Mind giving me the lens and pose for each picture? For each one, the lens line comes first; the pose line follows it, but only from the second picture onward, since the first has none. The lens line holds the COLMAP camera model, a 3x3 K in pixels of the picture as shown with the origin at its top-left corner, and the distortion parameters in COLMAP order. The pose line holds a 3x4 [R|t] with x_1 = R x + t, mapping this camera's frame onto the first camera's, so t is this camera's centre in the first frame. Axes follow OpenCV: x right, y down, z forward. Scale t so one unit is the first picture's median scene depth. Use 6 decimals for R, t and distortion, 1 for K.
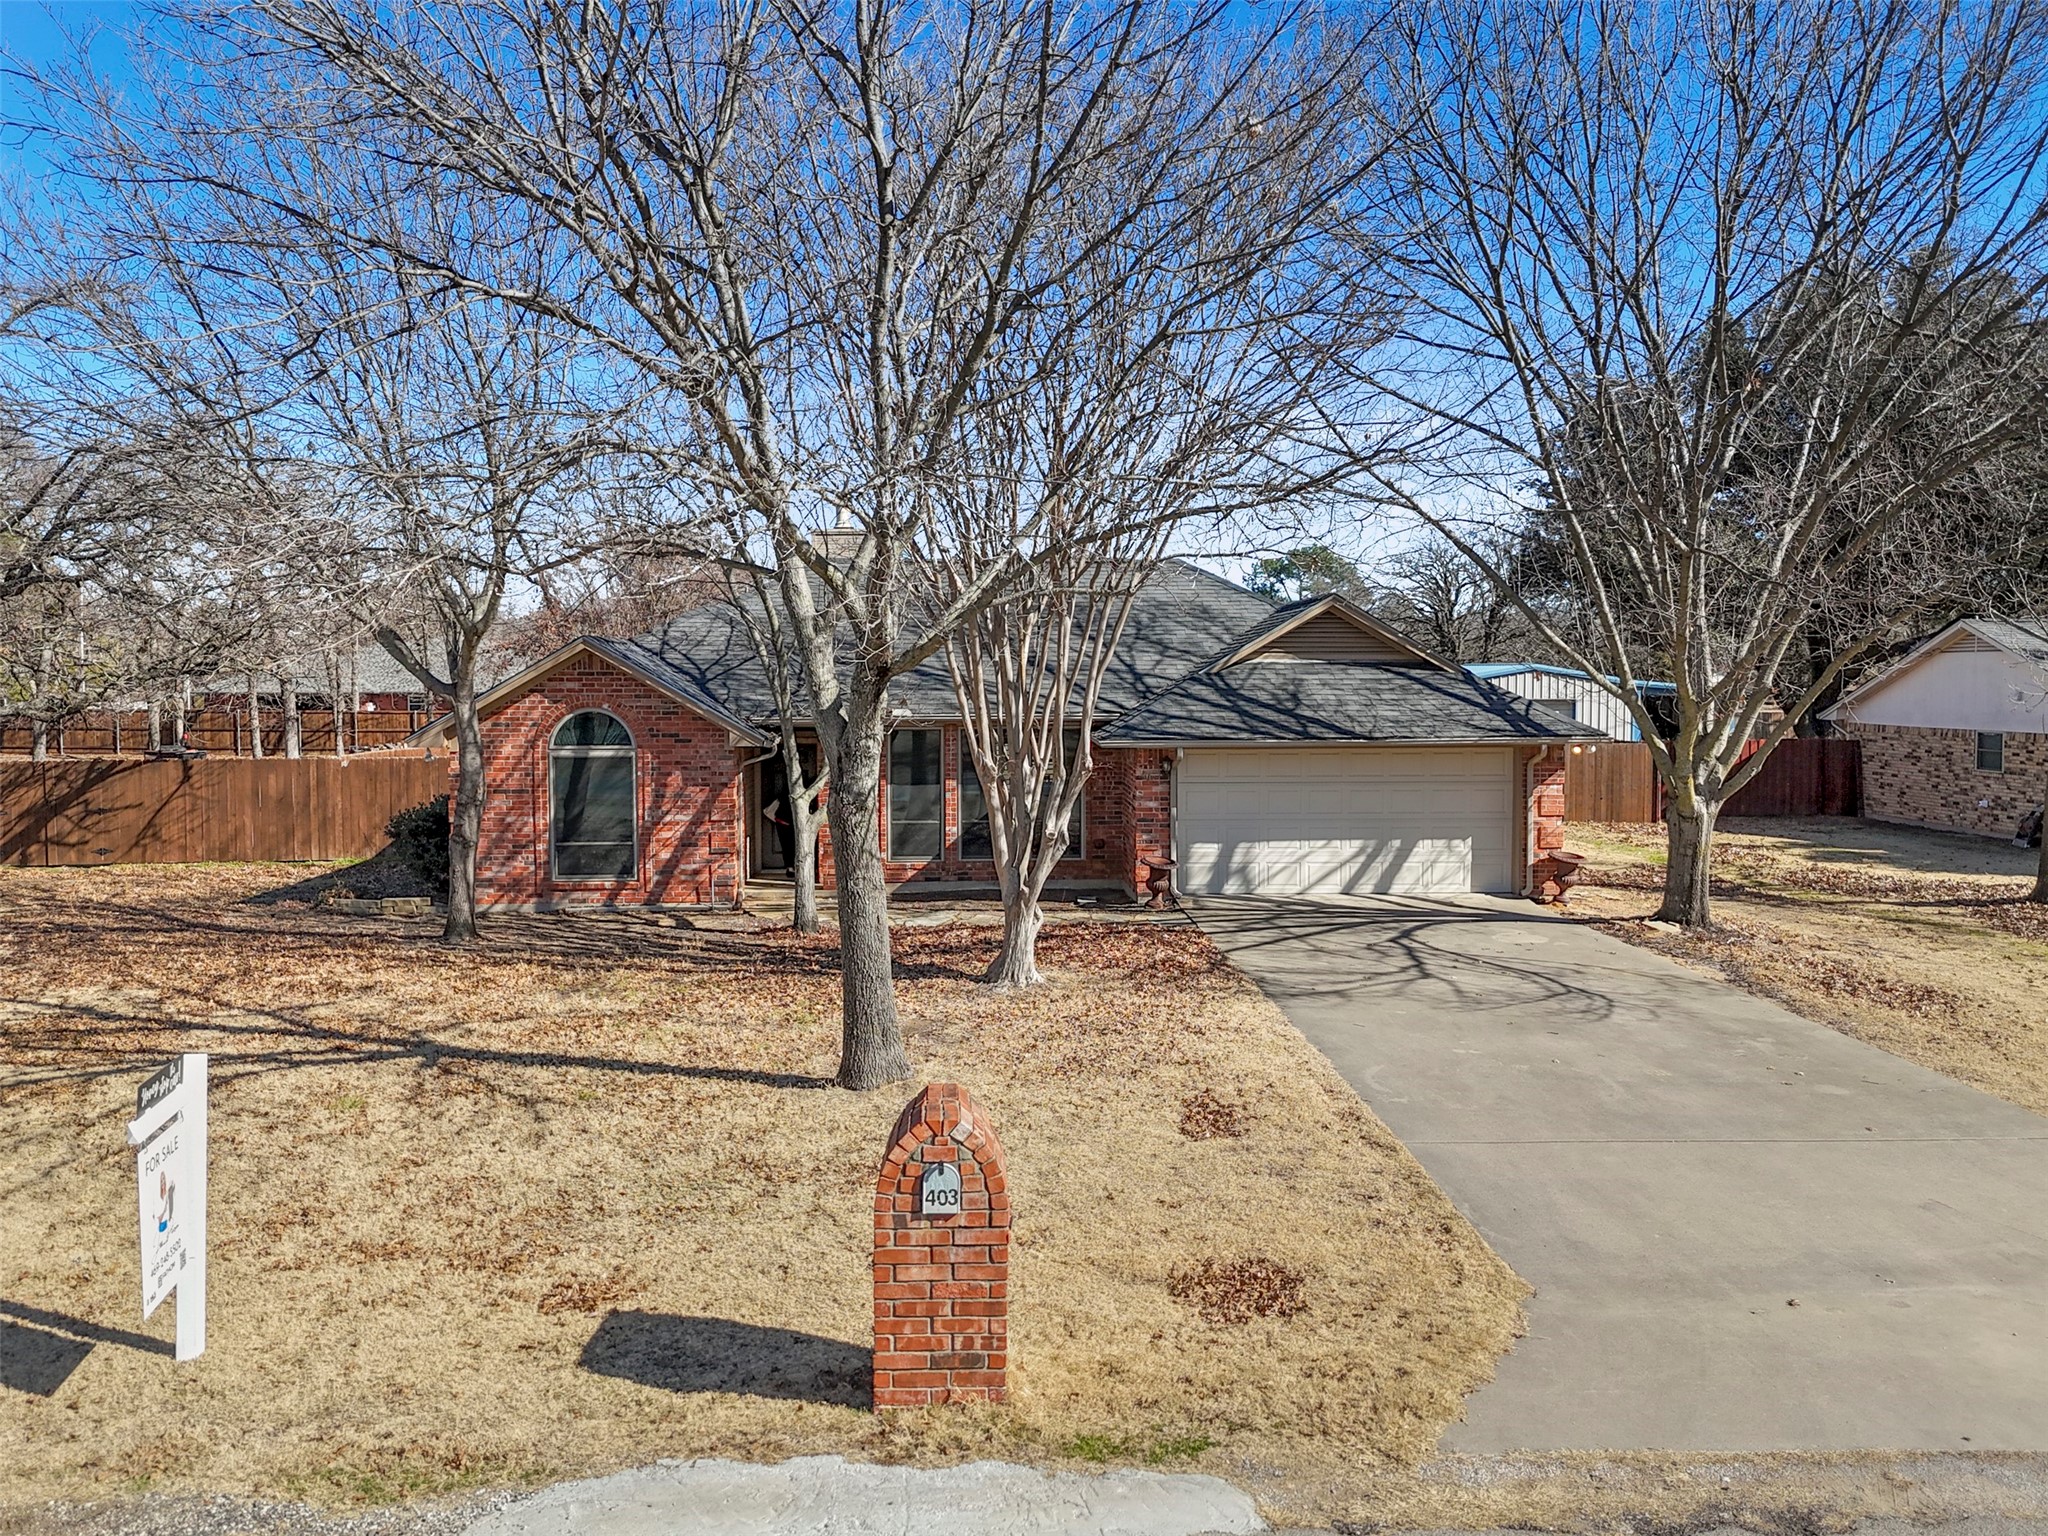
lens RADIAL K [[1536.9, 0, 996.9], [0, 1536.9, 767.1], [0, 0, 1]] dist [0.071279, -0.061202]
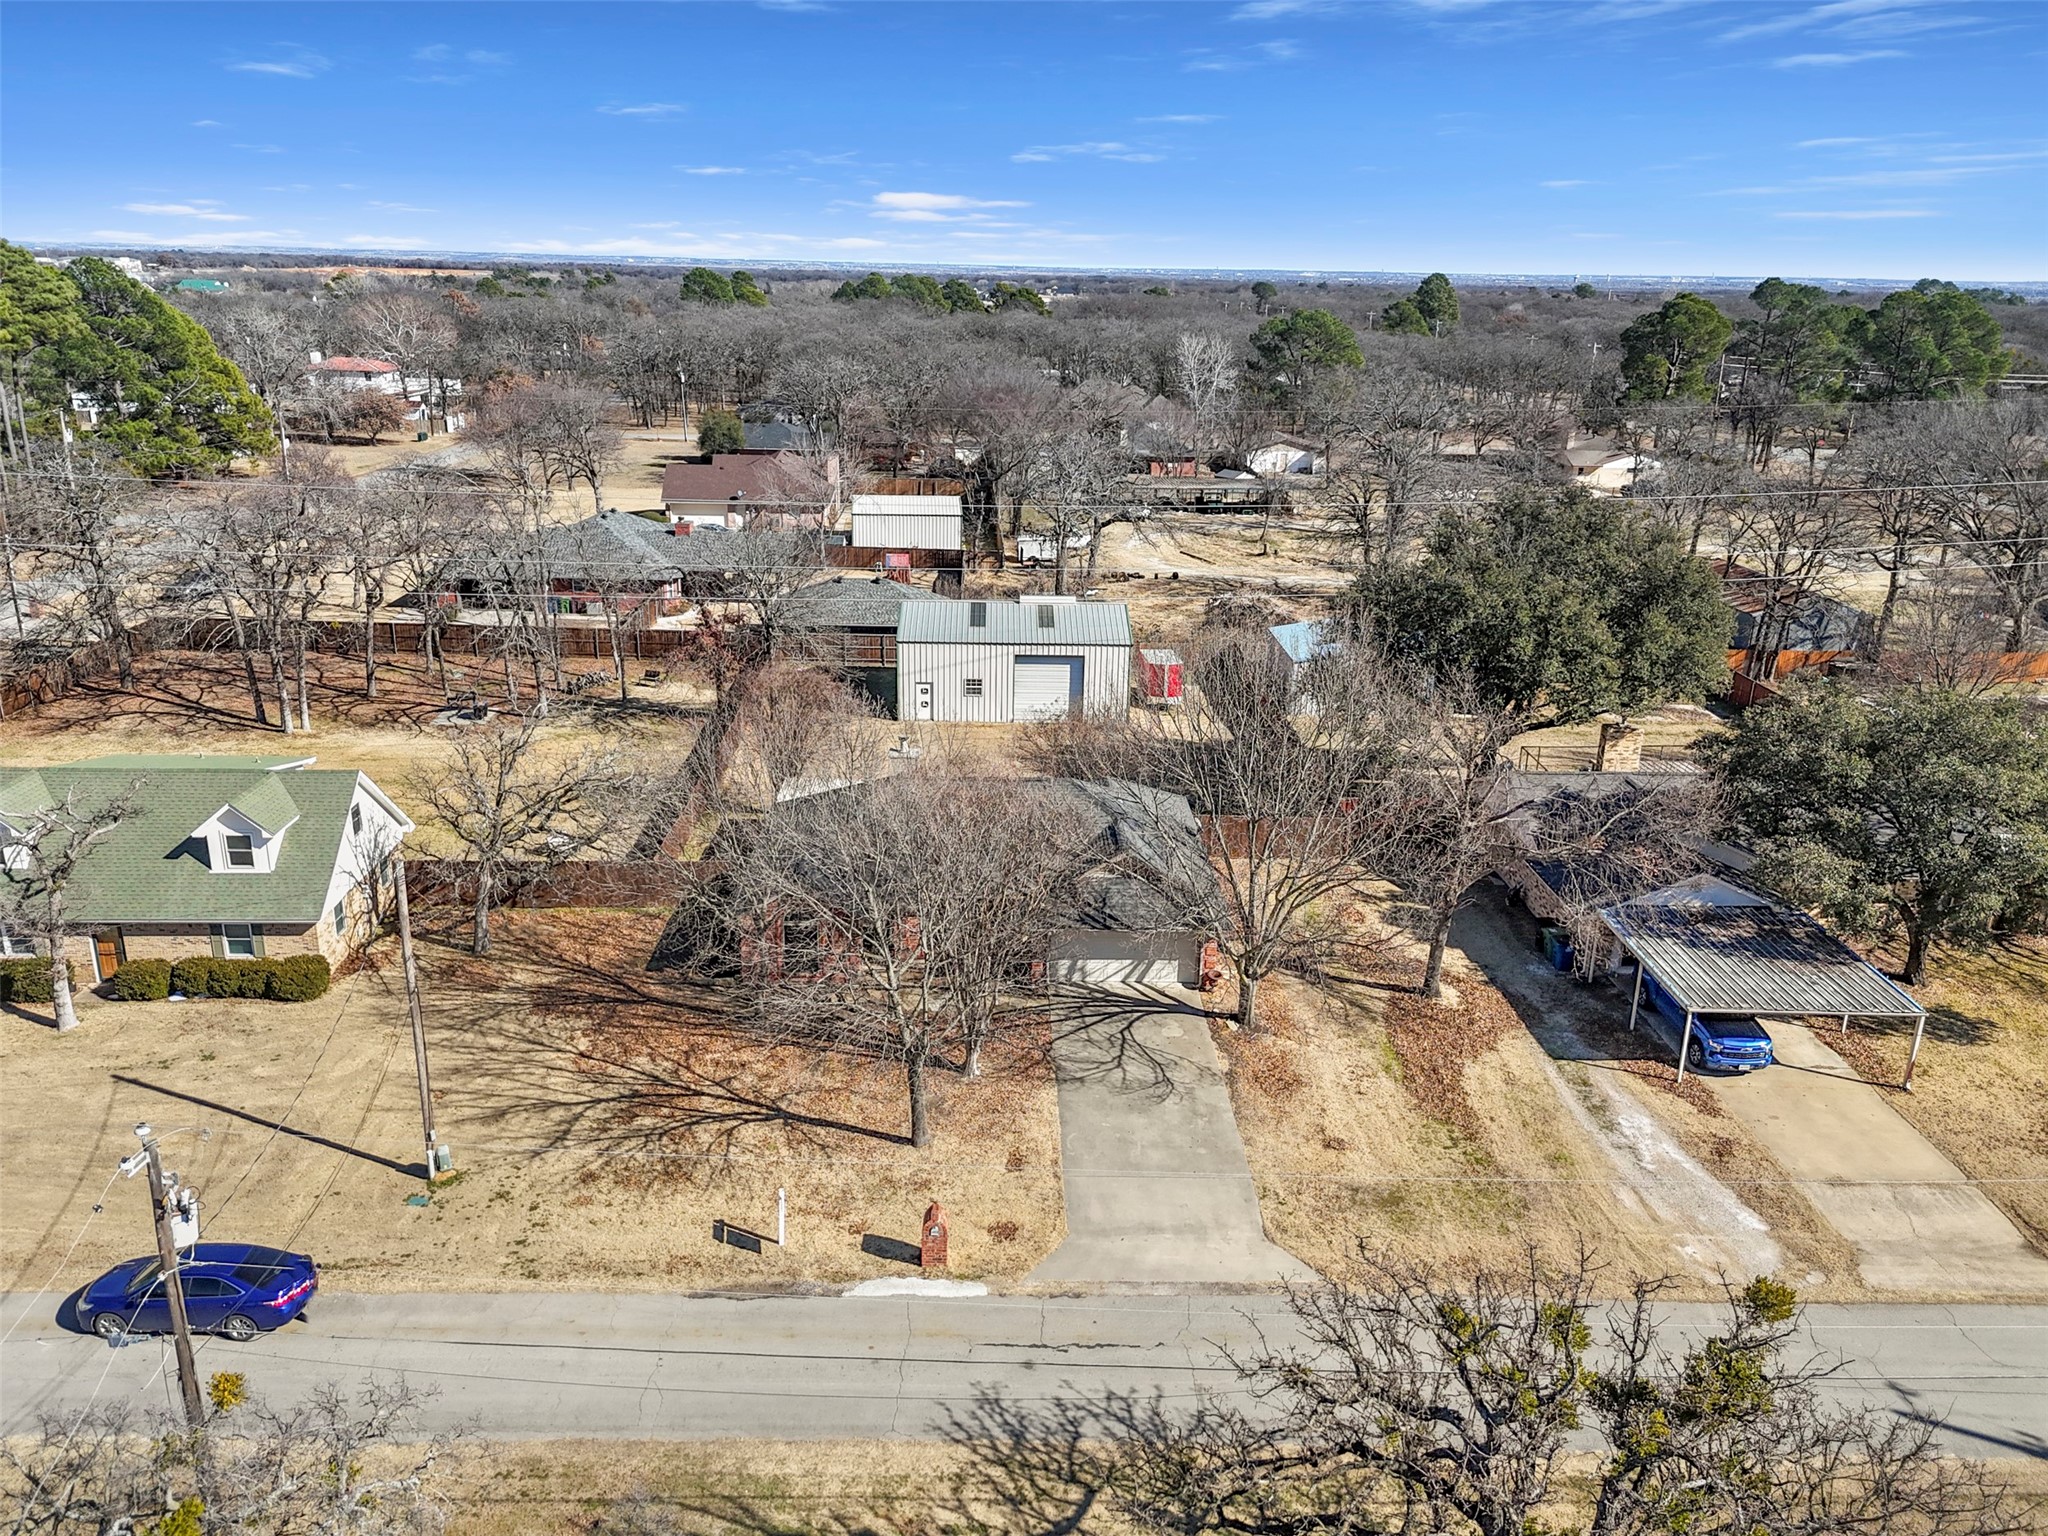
lens RADIAL K [[1536.9, 0, 996.9], [0, 1536.9, 767.1], [0, 0, 1]] dist [0.071279, -0.061202]
pose [[0.999385, 0.029030, -0.019646, 0.074917], [-0.022967, 0.965698, 0.258652, -0.844166], [0.026481, -0.258042, 0.965771, -1.184002]]
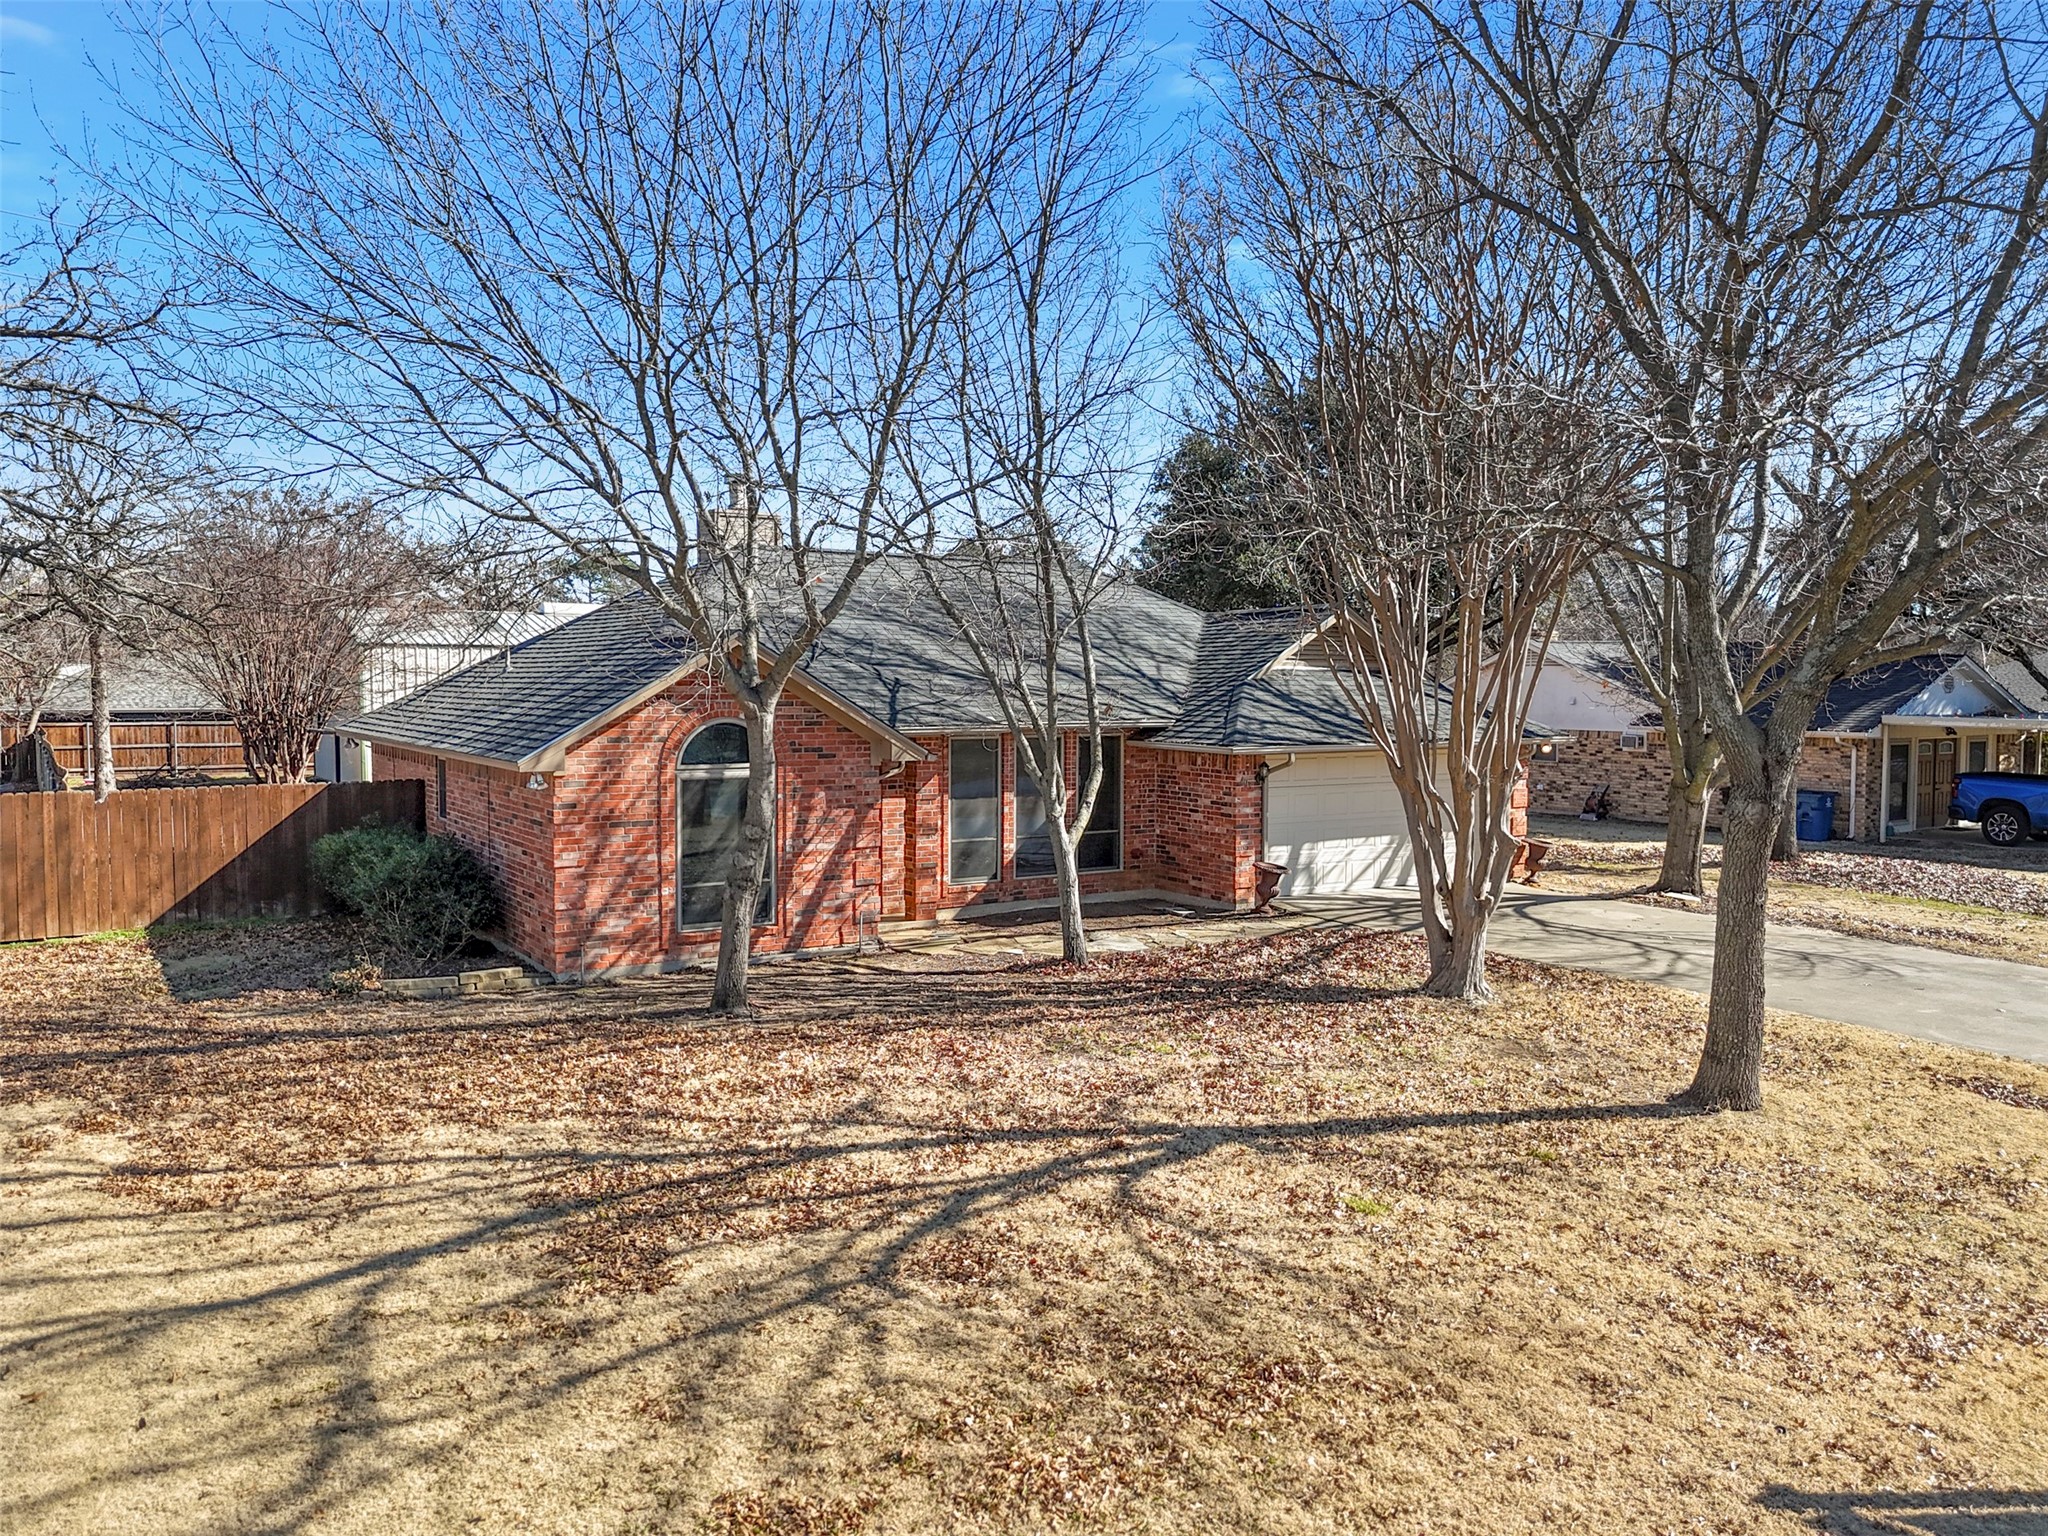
lens RADIAL K [[1536.9, 0, 996.9], [0, 1536.9, 767.1], [0, 0, 1]] dist [0.071279, -0.061202]
pose [[0.867311, -0.024376, 0.497169, -0.545287], [0.025682, 0.999661, 0.004209, -0.012059], [-0.497103, 0.009118, 0.867644, 0.212085]]
